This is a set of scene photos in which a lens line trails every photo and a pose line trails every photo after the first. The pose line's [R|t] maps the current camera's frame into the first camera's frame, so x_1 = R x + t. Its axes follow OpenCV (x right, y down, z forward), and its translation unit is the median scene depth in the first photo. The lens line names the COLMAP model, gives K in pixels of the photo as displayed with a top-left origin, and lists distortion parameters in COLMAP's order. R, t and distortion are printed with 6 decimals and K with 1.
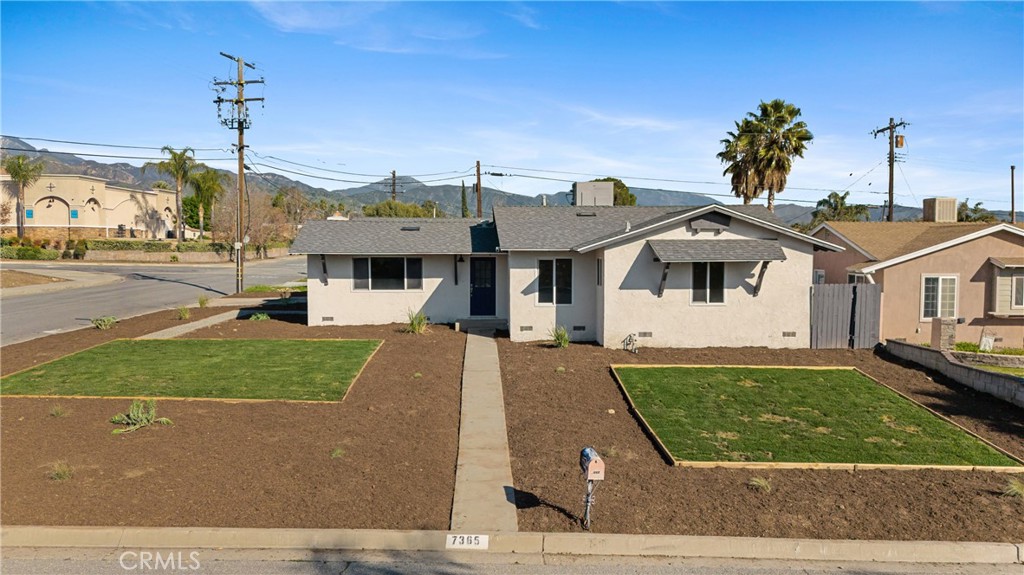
lens RADIAL K [[757.4, 0, 510.4], [0, 757.4, 289.4], [0, 0, 1]] dist [0.047672, -0.005645]
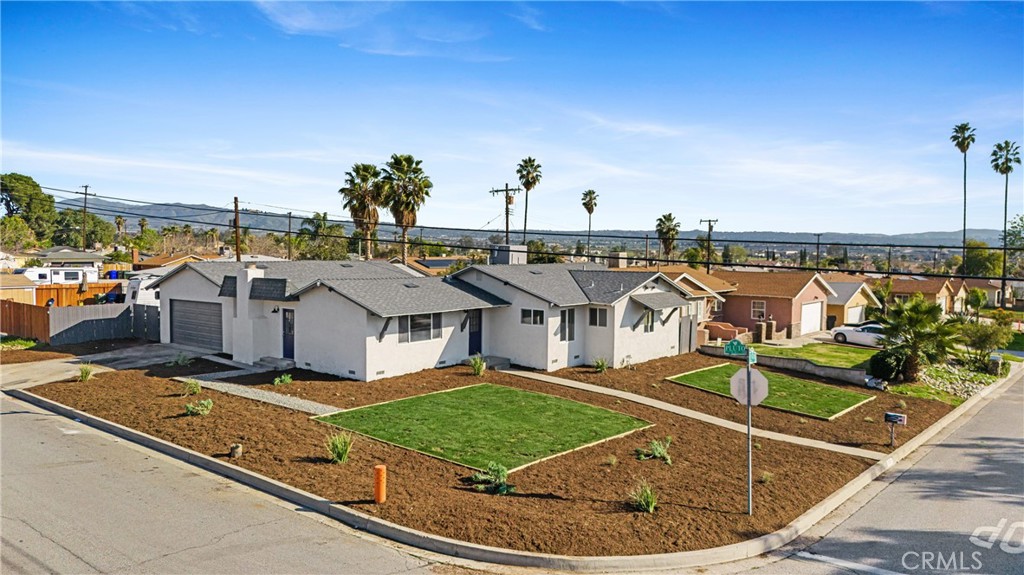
lens RADIAL K [[757.4, 0, 510.4], [0, 757.4, 289.4], [0, 0, 1]] dist [0.047672, -0.005645]
pose [[0.656355, -0.037169, 0.753536, -0.920845], [0.037408, 0.999161, 0.016701, -0.089639], [-0.753524, 0.017226, 0.657195, 0.156710]]
